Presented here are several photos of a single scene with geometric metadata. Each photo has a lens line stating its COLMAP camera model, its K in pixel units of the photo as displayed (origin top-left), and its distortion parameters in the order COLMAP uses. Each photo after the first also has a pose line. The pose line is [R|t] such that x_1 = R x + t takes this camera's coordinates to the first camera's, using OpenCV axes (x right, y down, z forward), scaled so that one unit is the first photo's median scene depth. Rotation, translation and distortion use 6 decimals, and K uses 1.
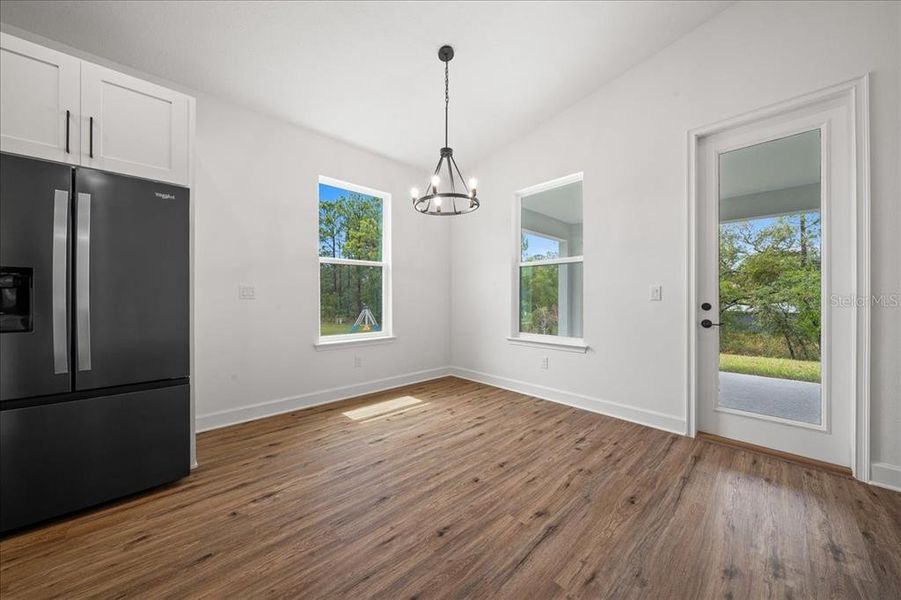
lens RADIAL K [[314.6, 0, 450.5], [0, 314.6, 300.0], [0, 0, 1]] dist [-0.000622, 0.000020]
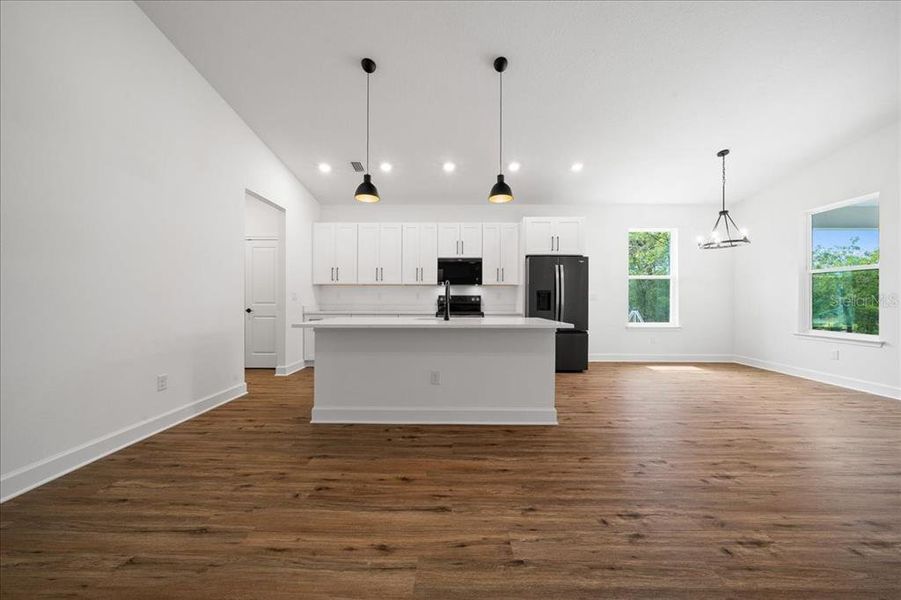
lens RADIAL K [[323.7, 0, 450.5], [0, 323.7, 300.0], [0, 0, 1]] dist [-0.002154, -0.000132]
pose [[0.723961, 0.003979, -0.689830, 0.102251], [-0.003183, 0.999992, 0.002427, -0.005236], [0.689834, 0.000439, 0.723967, -1.032865]]
